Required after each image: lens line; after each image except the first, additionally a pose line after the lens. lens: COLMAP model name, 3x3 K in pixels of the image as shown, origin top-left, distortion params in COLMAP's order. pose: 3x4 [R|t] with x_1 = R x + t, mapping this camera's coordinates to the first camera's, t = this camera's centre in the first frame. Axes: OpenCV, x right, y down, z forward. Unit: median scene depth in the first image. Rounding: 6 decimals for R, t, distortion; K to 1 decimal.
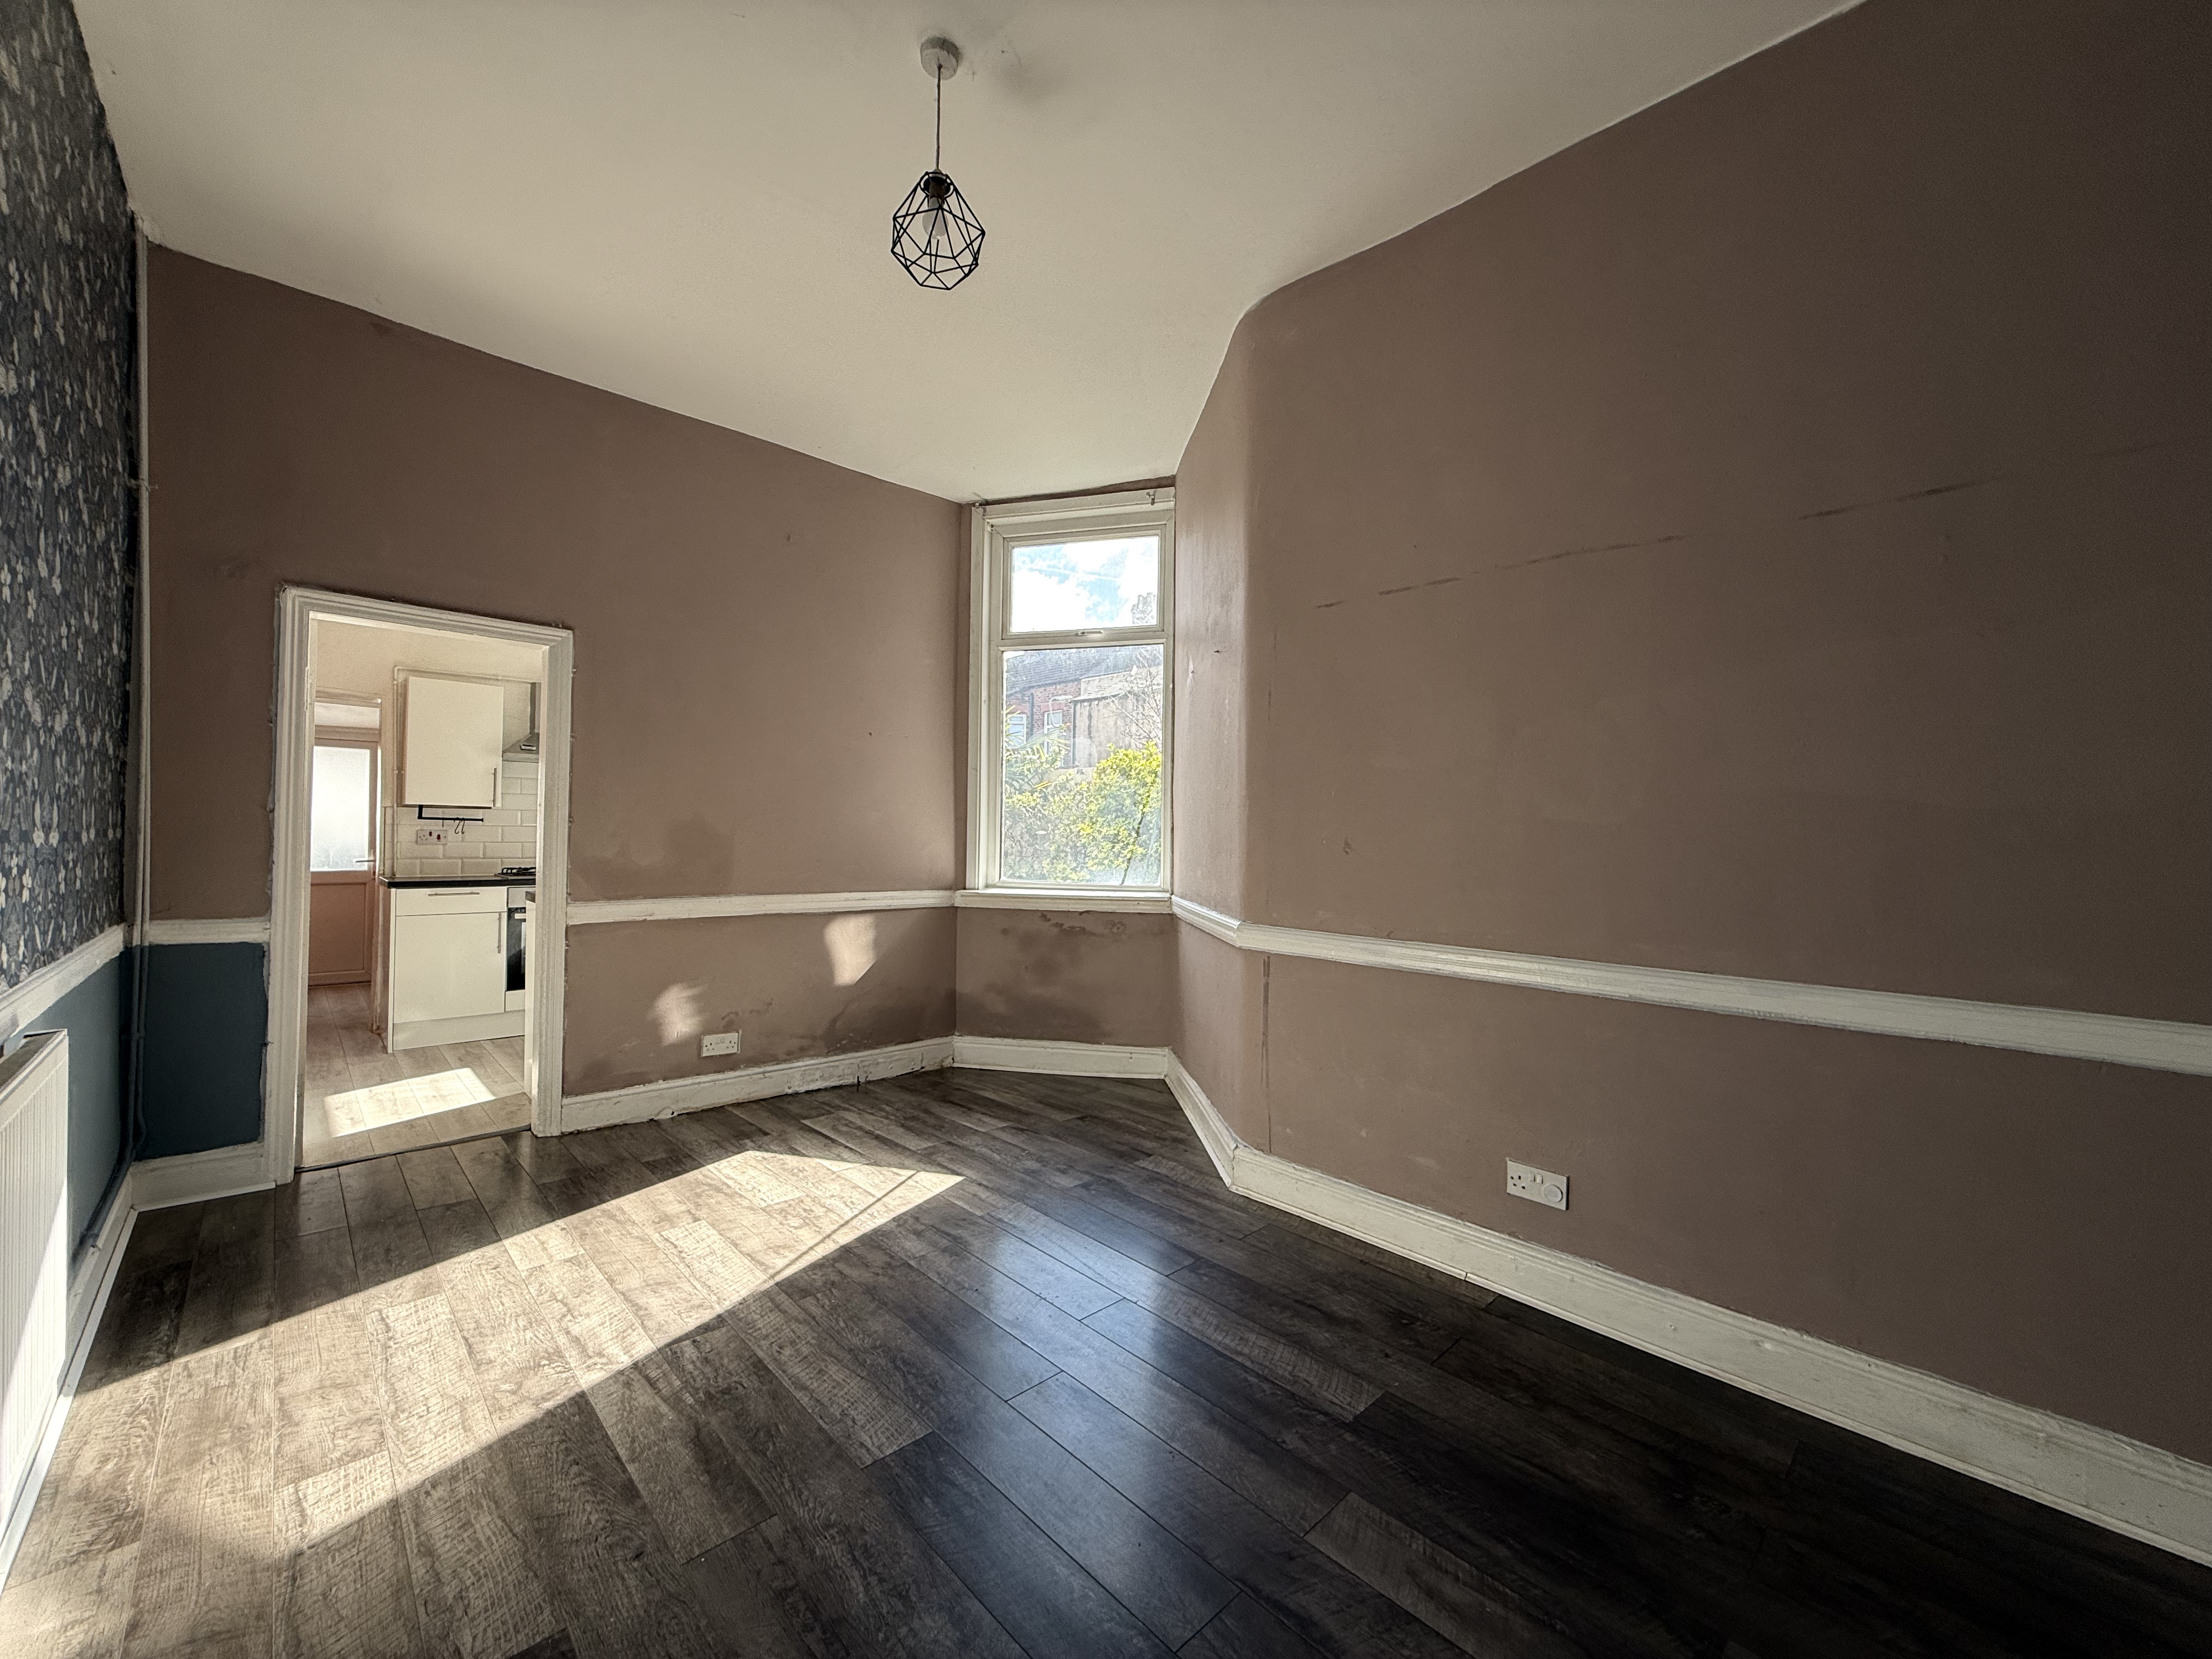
lens RADIAL K [[875.9, 0, 1104.8], [0, 875.9, 830.2], [0, 0, 1]] dist [-0.001955, -0.000261]
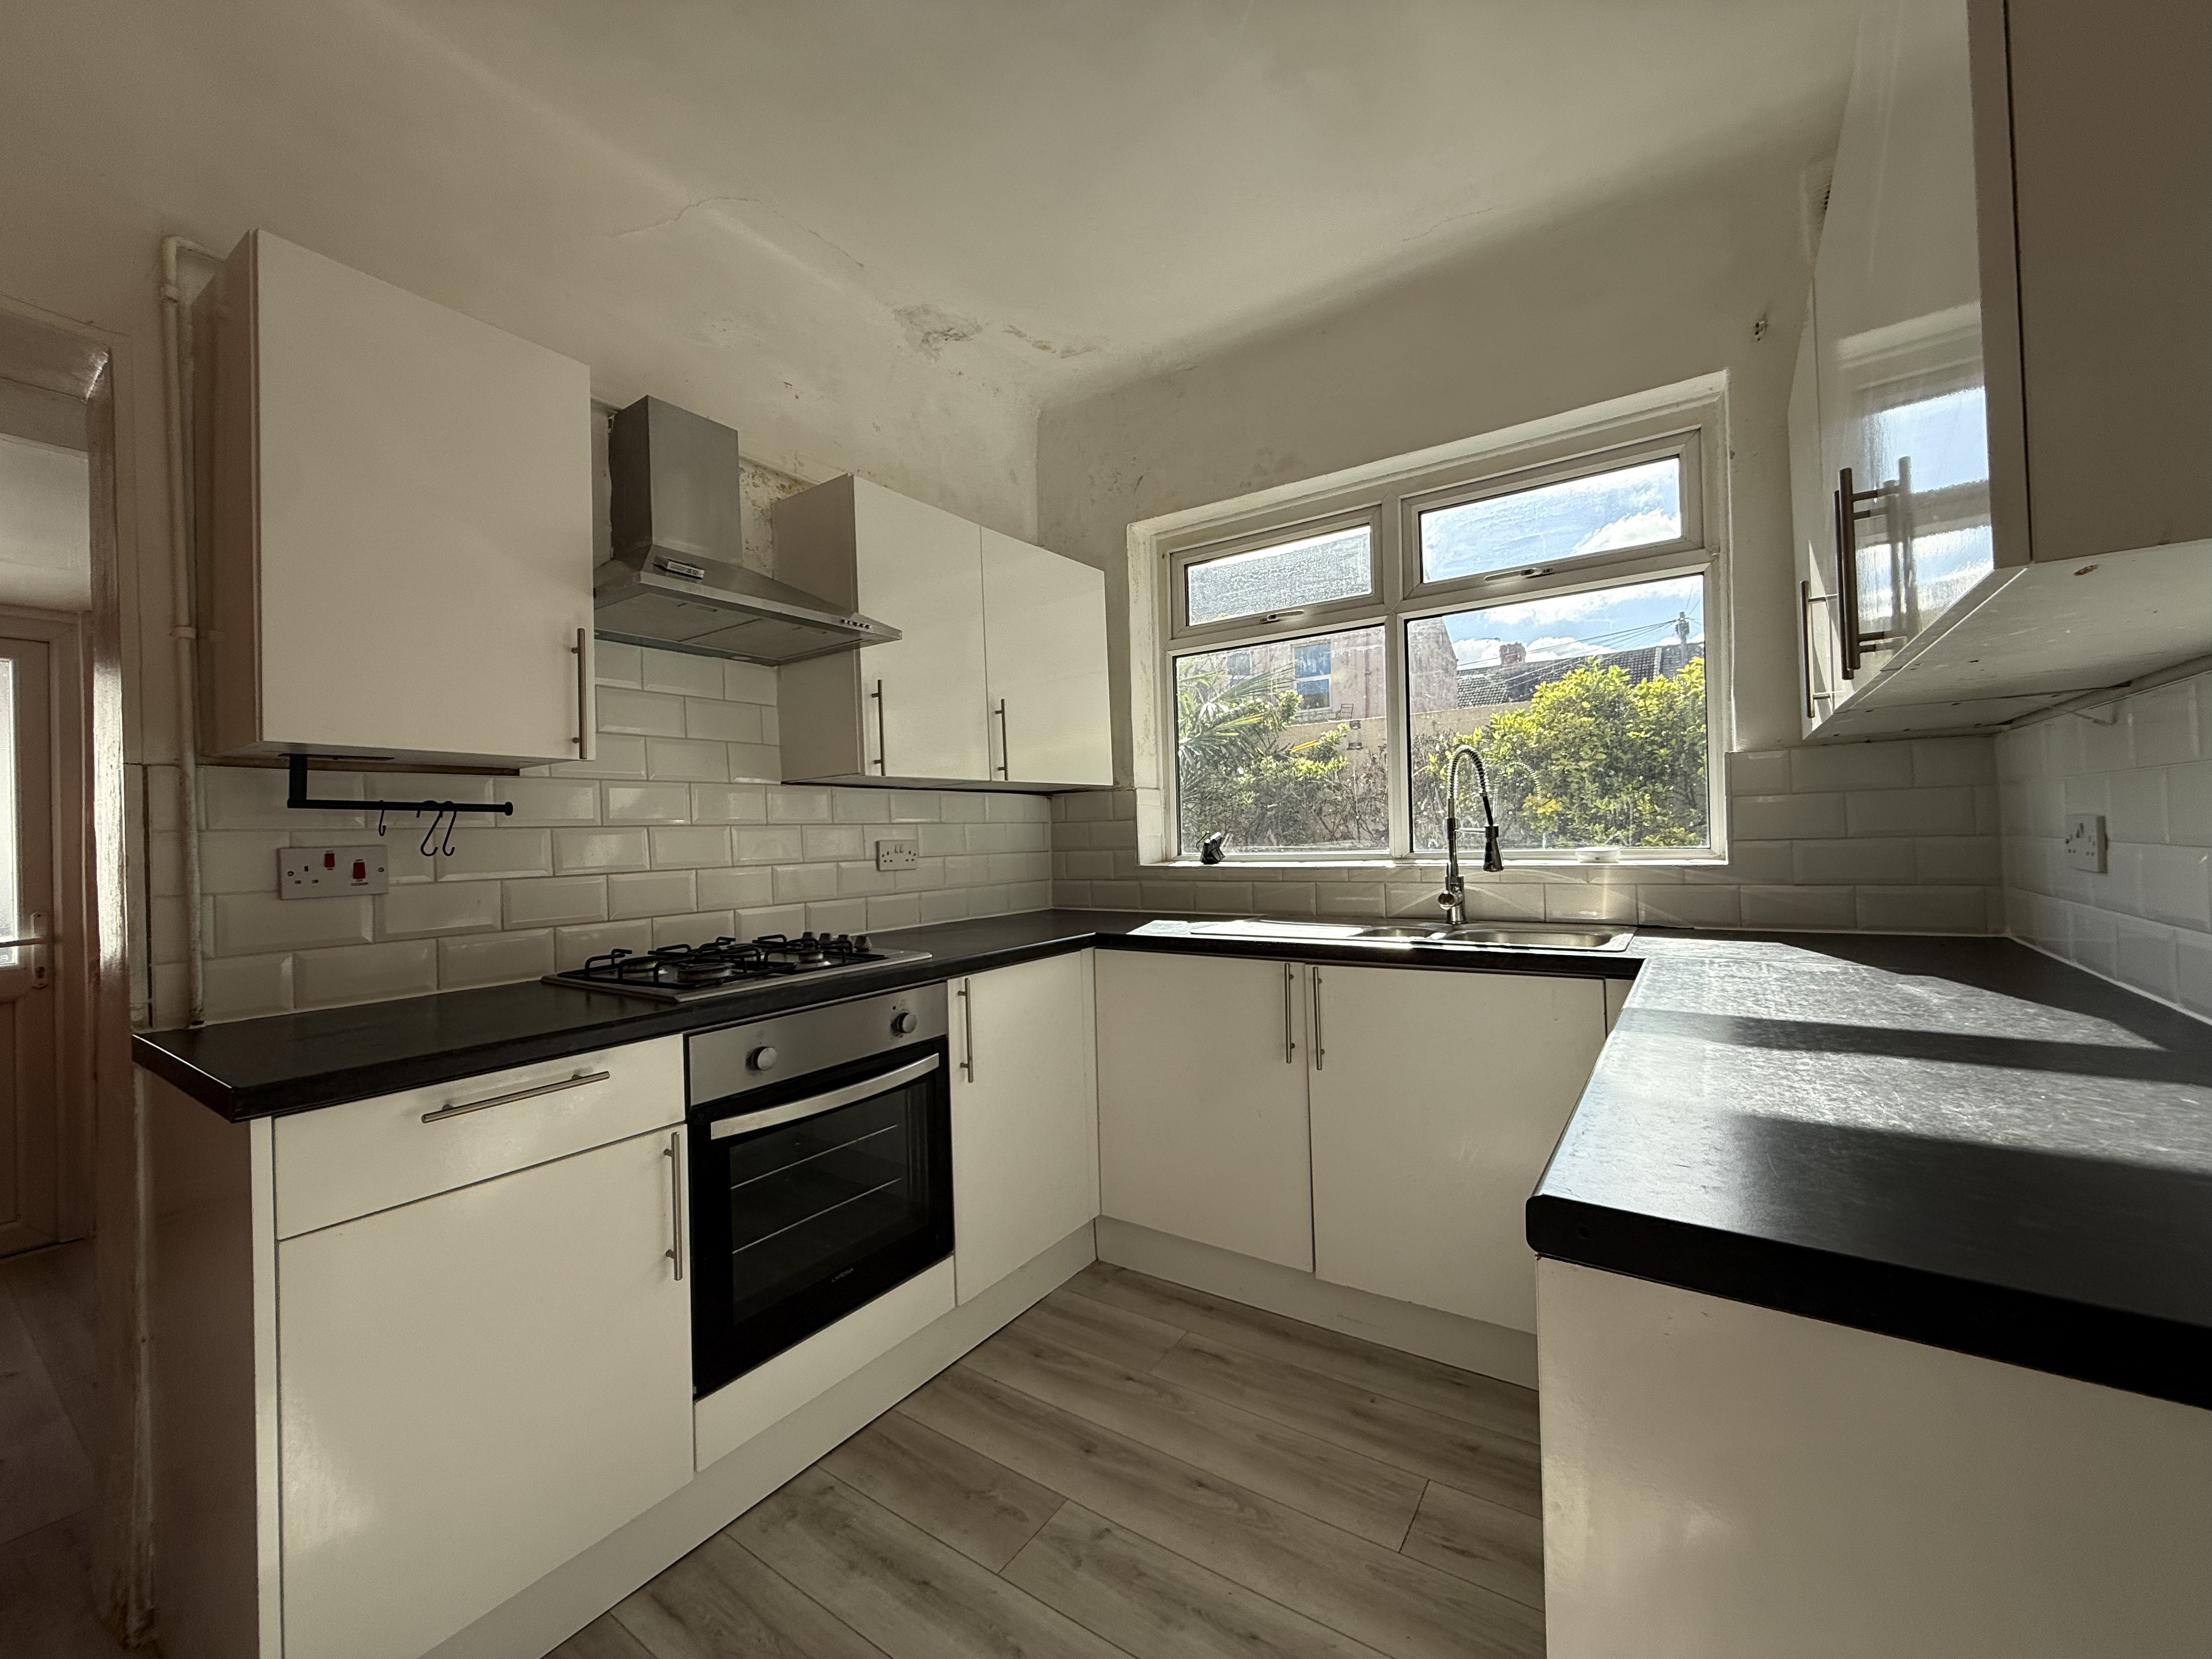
lens RADIAL K [[875.9, 0, 1109.7], [0, 875.9, 829.4], [0, 0, 1]] dist [-0.001955, -0.000261]
pose [[0.975081, -0.039617, 0.218284, -0.588135], [0.040047, 0.999195, 0.002455, 0.003729], [-0.218205, 0.006348, 0.975882, 0.668581]]
